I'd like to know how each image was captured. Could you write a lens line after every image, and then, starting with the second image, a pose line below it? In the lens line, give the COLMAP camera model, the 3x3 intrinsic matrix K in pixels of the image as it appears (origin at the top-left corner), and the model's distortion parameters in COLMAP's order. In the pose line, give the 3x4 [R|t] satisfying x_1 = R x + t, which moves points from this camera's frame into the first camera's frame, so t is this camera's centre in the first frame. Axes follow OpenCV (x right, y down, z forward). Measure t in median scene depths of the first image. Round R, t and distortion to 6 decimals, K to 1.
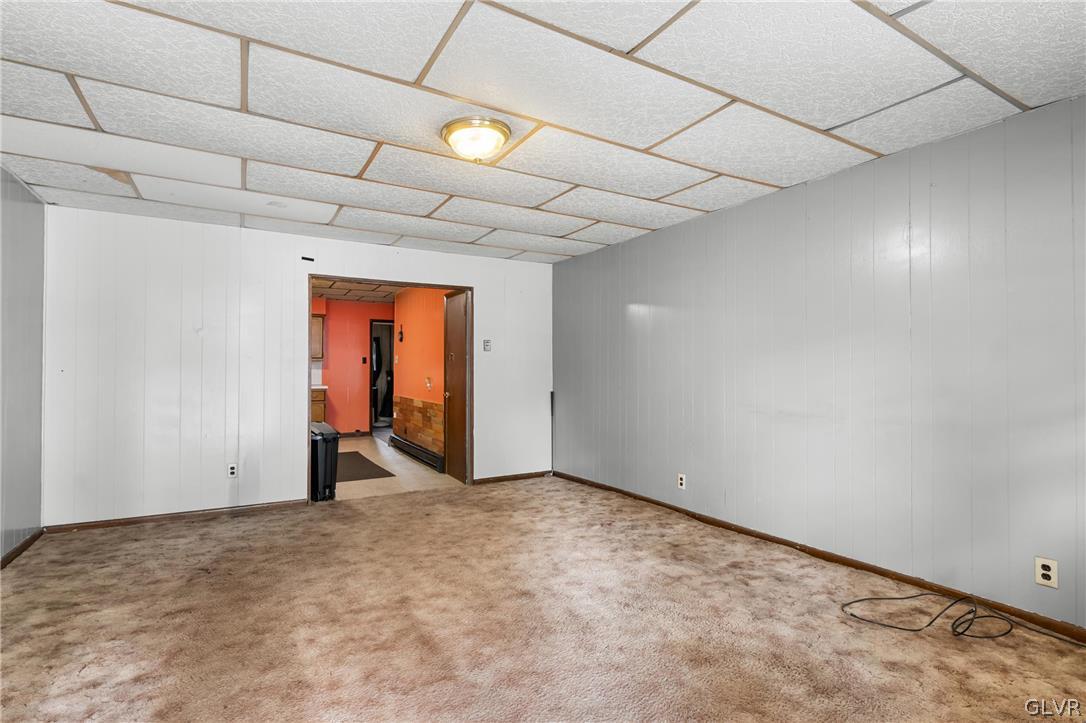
lens RADIAL K [[522.7, 0, 543.0], [0, 522.7, 361.5], [0, 0, 1]] dist [-0.001089, -0.000075]
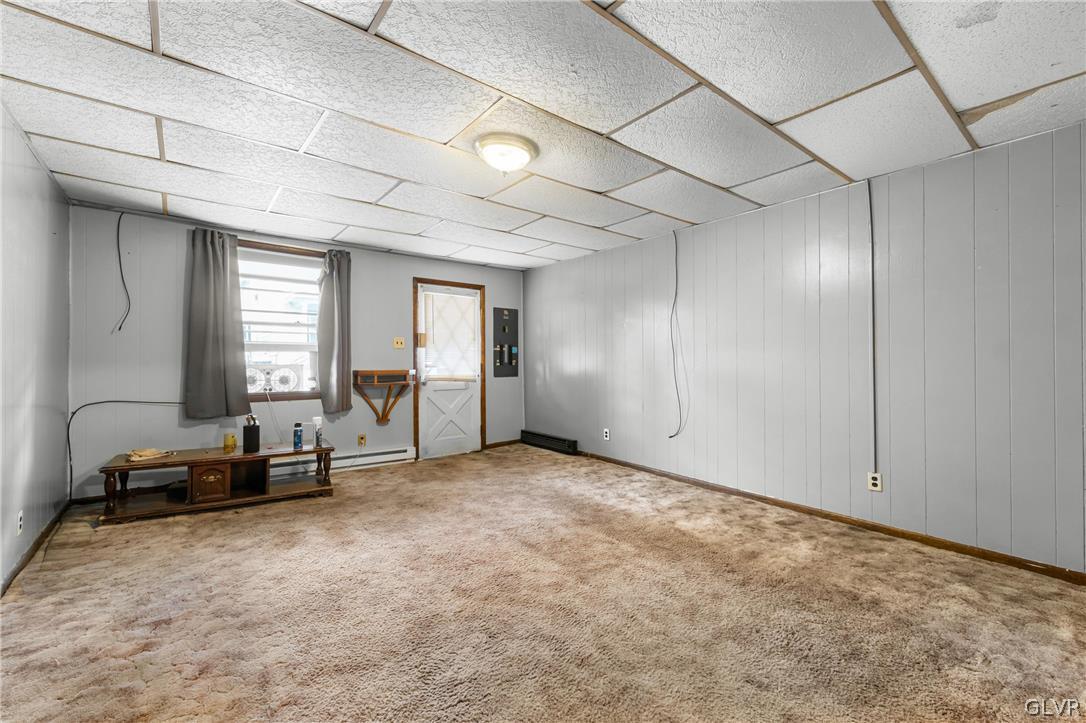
lens RADIAL K [[459.3, 0, 543.0], [0, 459.3, 361.5], [0, 0, 1]] dist [0.019247, 0.000084]
pose [[-0.989056, -0.000557, -0.147540, -0.055919], [0.001576, 0.999896, -0.014341, 0.042612], [0.147533, -0.014417, -0.988952, 1.889544]]
